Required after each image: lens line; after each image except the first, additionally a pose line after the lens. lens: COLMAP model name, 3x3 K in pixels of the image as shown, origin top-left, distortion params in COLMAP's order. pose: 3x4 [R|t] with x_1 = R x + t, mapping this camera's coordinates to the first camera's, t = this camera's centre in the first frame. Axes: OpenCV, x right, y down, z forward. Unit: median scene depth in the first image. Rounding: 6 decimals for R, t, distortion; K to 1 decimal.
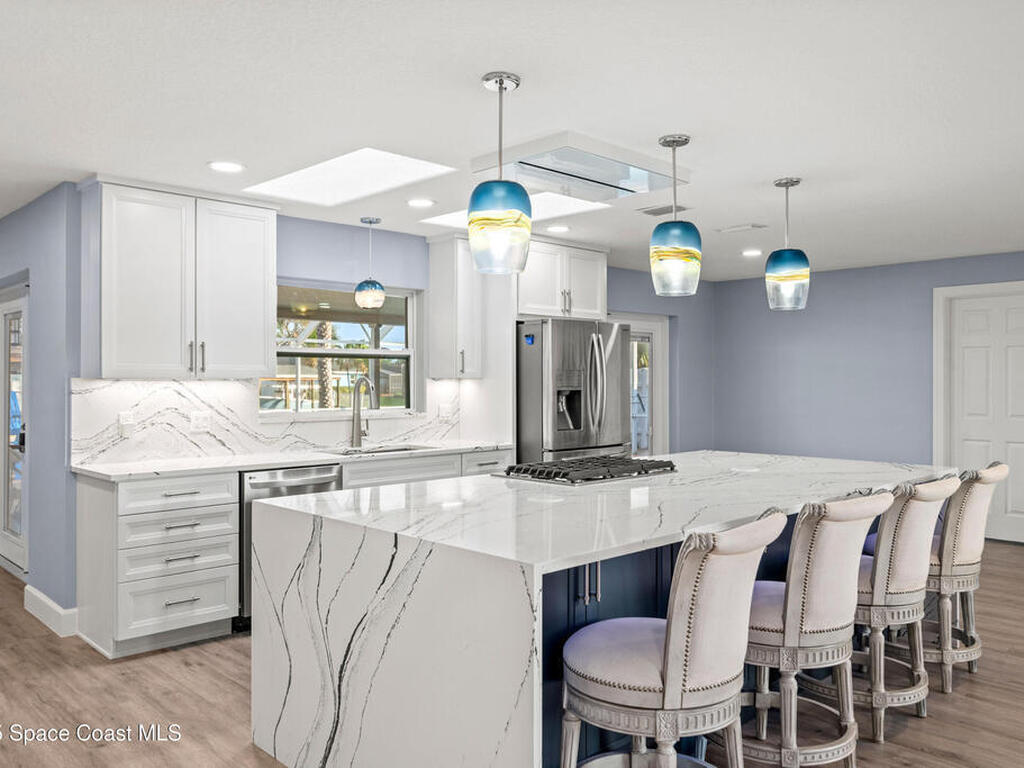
lens RADIAL K [[828.3, 0, 510.6], [0, 828.3, 371.0], [0, 0, 1]] dist [0.002748, -0.001053]
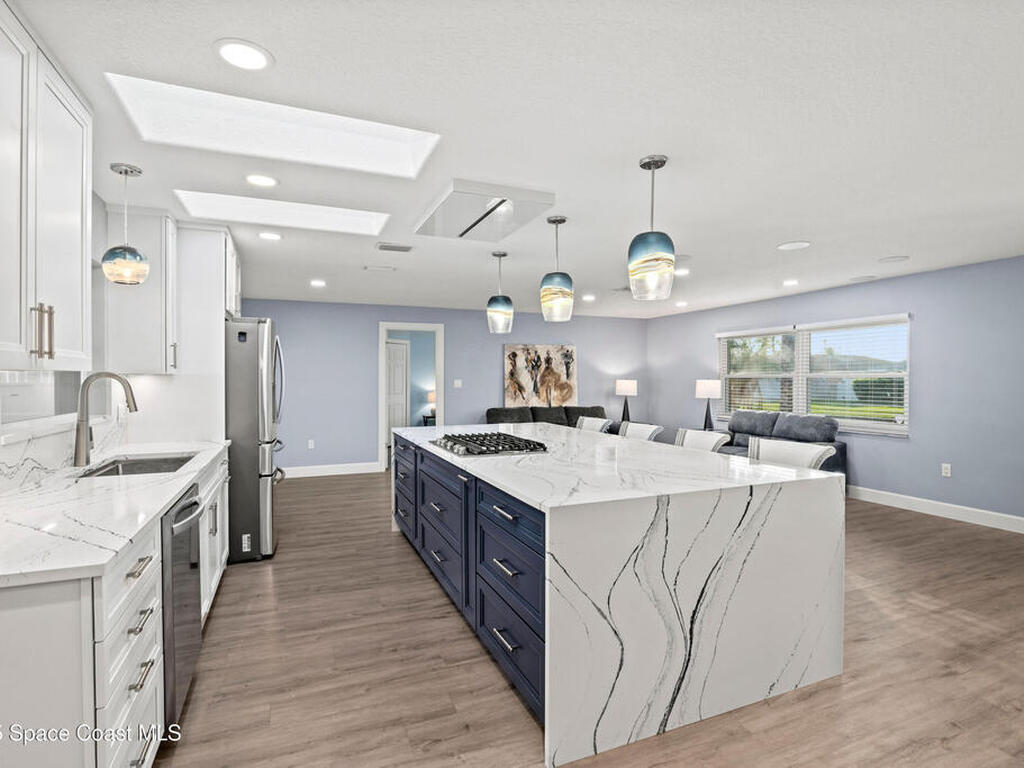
lens RADIAL K [[523.3, 0, 512.0], [0, 523.3, 384.0], [0, 0, 1]] dist [-0.018792, 0.001180]
pose [[0.364401, -0.010754, 0.931180, -0.953867], [-0.008725, 0.999850, 0.014961, 0.016591], [-0.931201, -0.013576, 0.364252, 0.930797]]
